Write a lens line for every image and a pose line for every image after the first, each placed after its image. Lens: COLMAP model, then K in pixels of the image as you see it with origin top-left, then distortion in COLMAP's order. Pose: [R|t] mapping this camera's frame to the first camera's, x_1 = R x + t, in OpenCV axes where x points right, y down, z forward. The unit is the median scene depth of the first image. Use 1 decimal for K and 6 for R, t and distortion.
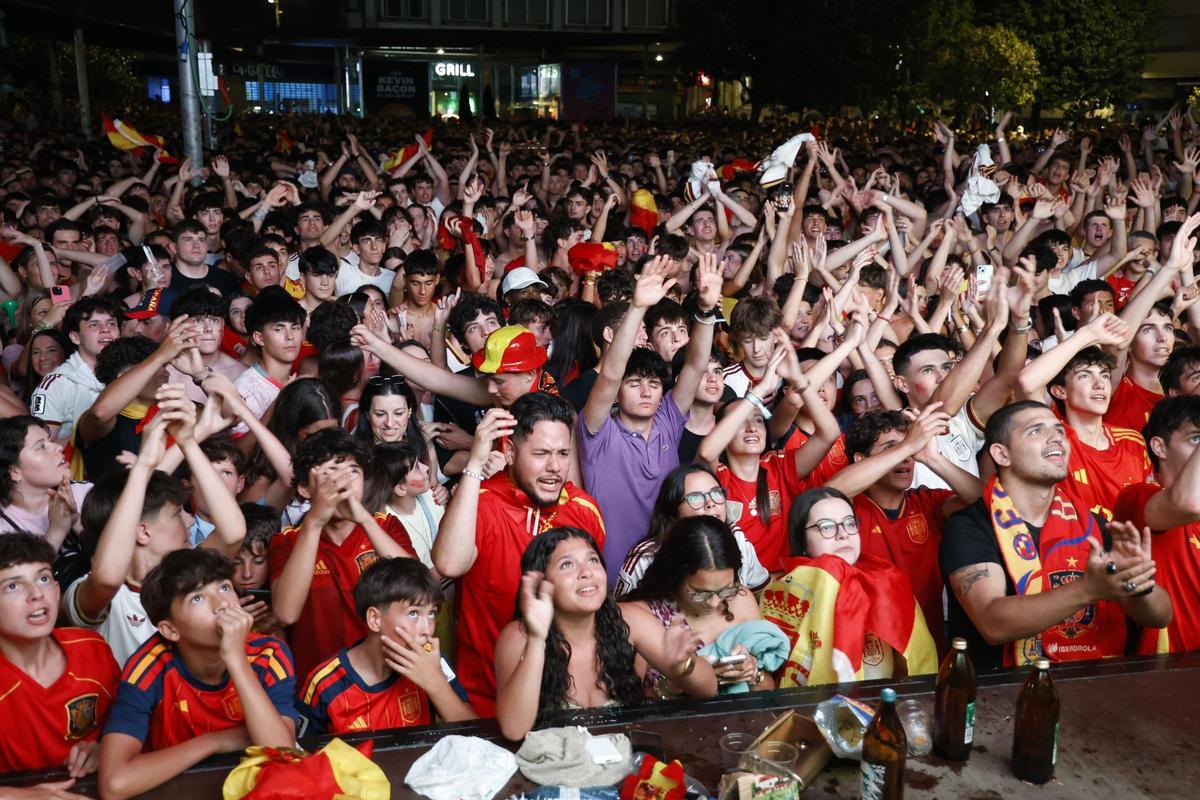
lens RADIAL K [[1299.6, 0, 591.4], [0, 1299.6, 402.1], [0, 0, 1]] dist [0.083306, 0.026243]
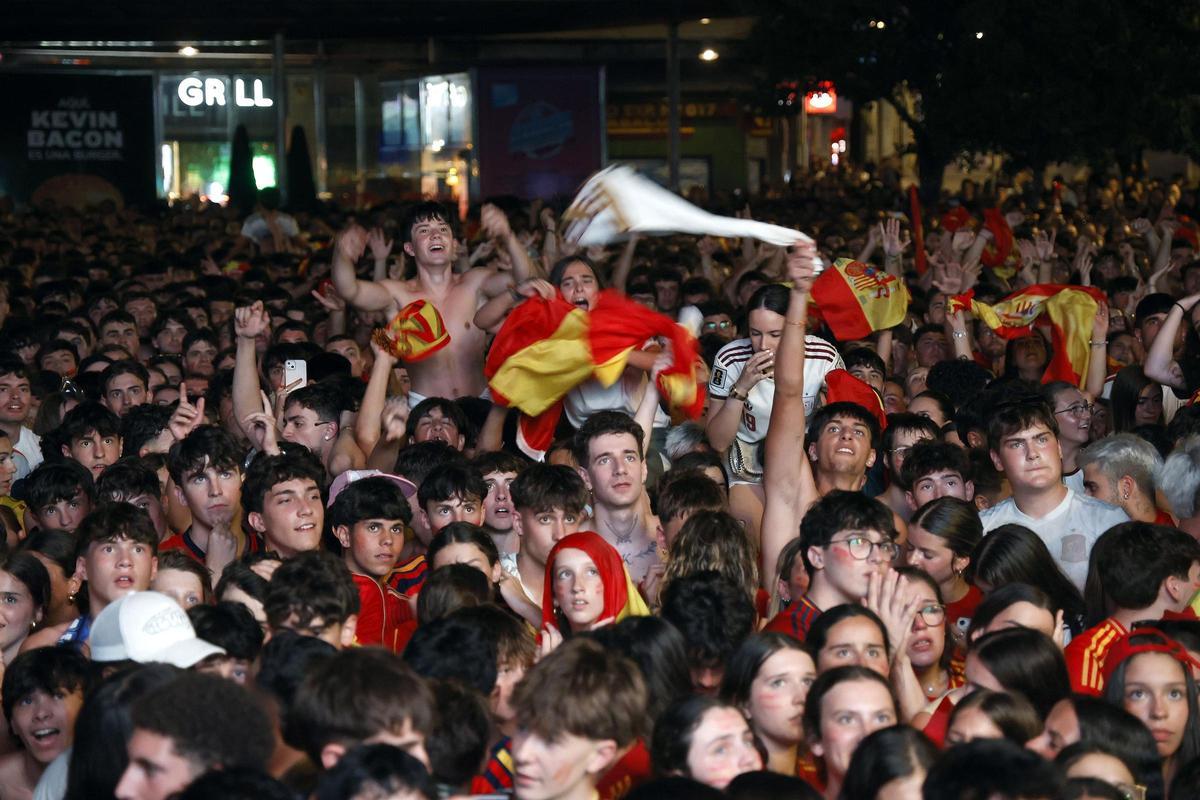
lens RADIAL K [[2229.0, 0, 600.1], [0, 2229.0, 331.8], [0, 0, 1]] dist [0.362848, 0.250660]
pose [[0.999479, -0.026735, 0.018061, 0.004165], [0.029081, 0.988947, -0.145391, -0.154881], [-0.013974, 0.145841, 0.989209, 0.656314]]
